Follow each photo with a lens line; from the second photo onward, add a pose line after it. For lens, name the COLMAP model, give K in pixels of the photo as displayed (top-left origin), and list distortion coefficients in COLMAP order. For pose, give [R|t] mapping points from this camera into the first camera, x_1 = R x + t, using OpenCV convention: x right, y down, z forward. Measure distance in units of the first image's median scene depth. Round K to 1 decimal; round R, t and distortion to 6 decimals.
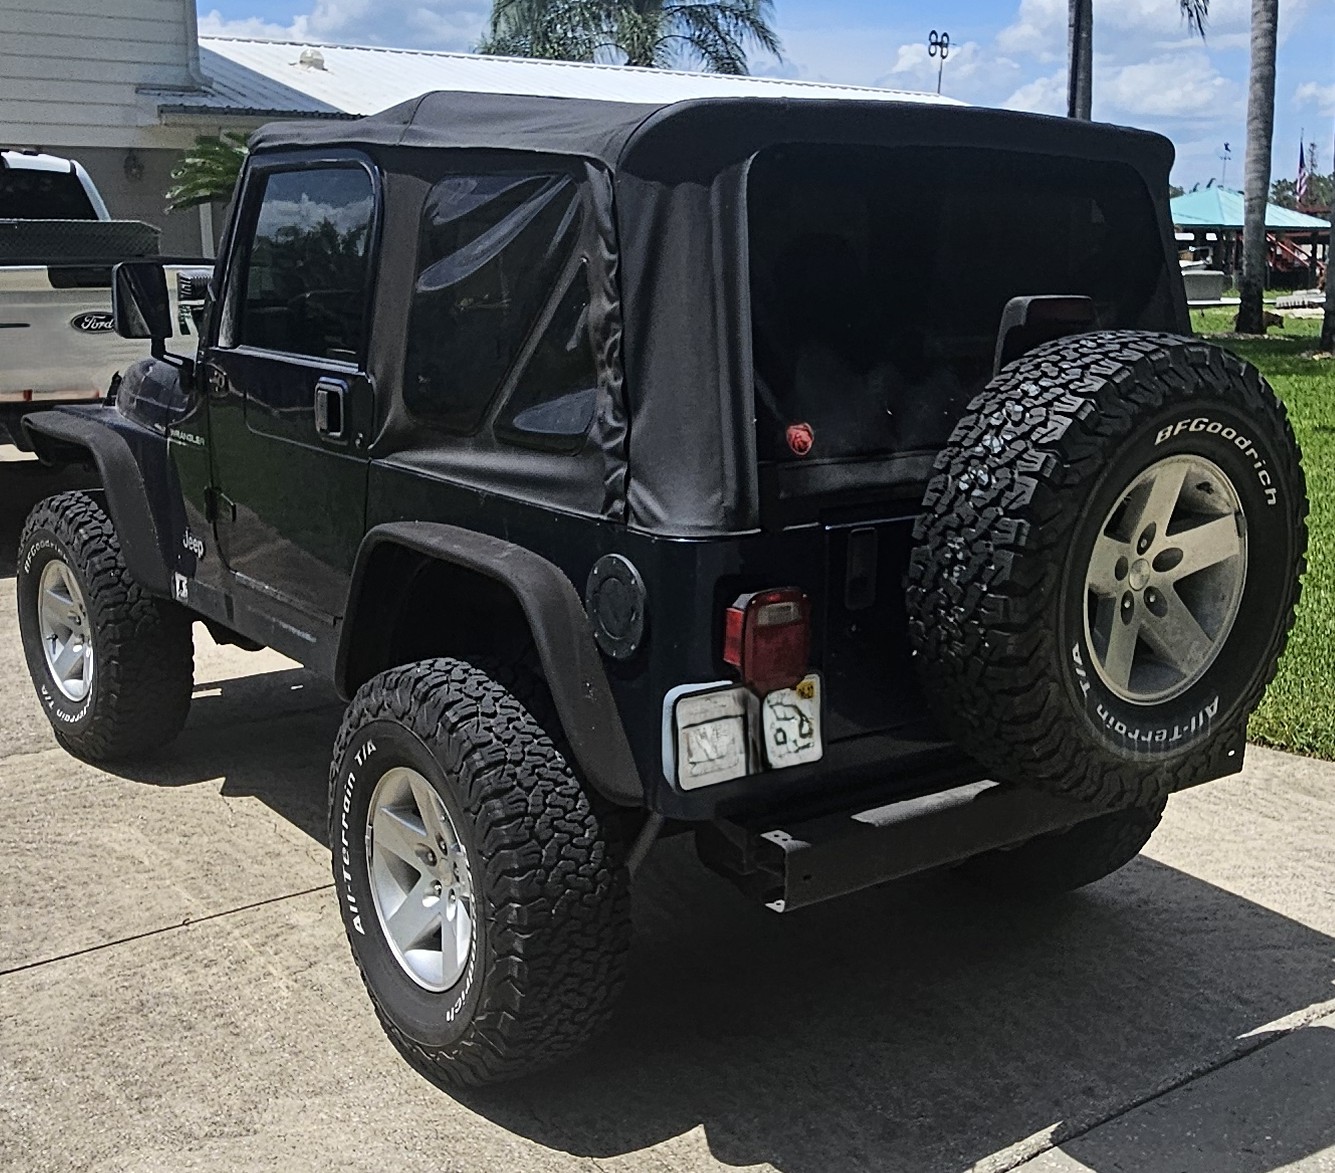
lens RADIAL K [[1673.2, 0, 671.7], [0, 1673.2, 472.3], [0, 0, 1]] dist [0.011429, 0.002906]
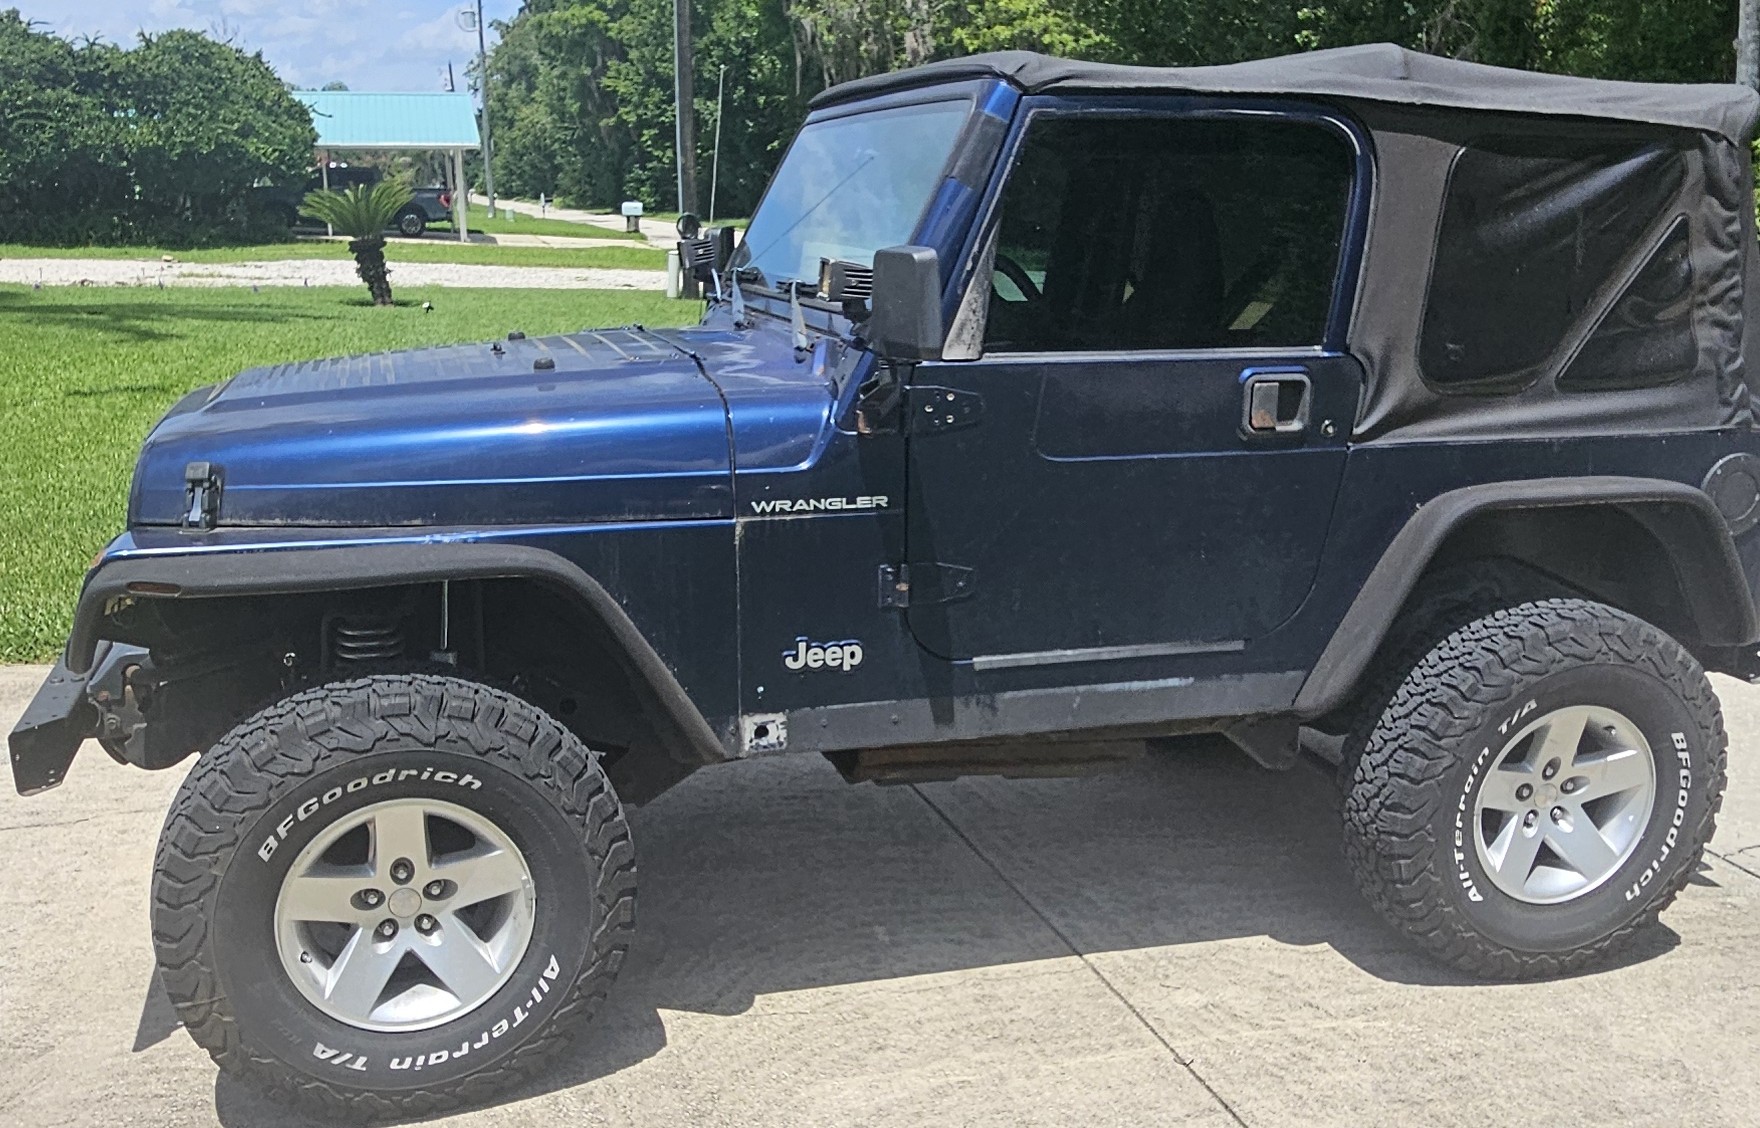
lens RADIAL K [[1690.4, 0, 880.0], [0, 1690.4, 564.0], [0, 0, 1]] dist [-0.001246, 0.001589]
pose [[0.350760, -0.215231, 0.911396, -1.333678], [0.135232, 0.974671, 0.178128, -0.170561], [-0.926650, 0.060770, 0.370981, 1.052682]]
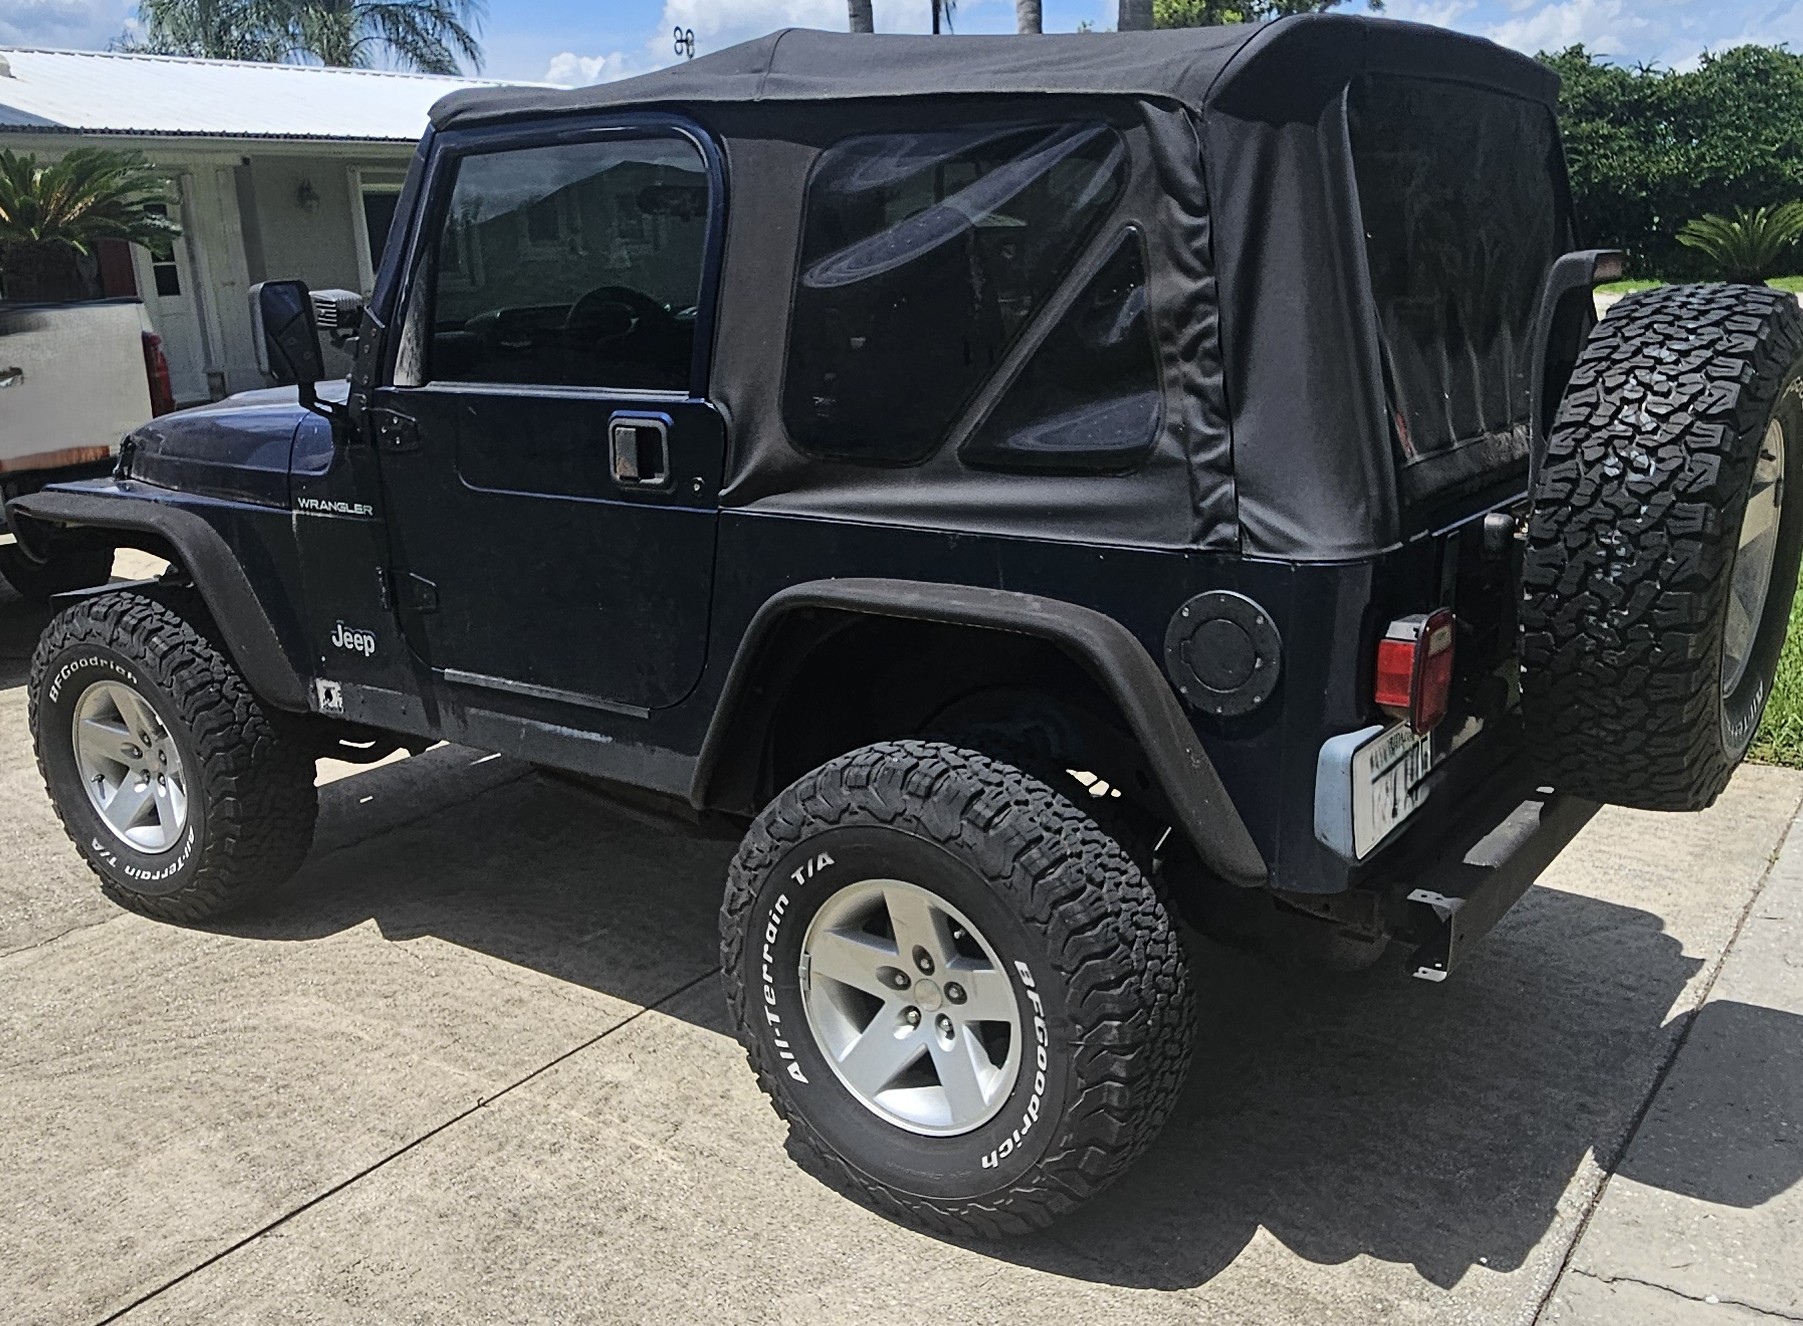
lens RADIAL K [[1706.6, 0, 865.8], [0, 1706.6, 670.2], [0, 0, 1]] dist [-0.000953, 0.008658]
pose [[0.956734, -0.111060, 0.268933, -0.400264], [0.084052, 0.990374, 0.109971, -0.017604], [-0.278558, -0.082609, 0.956860, 0.226978]]
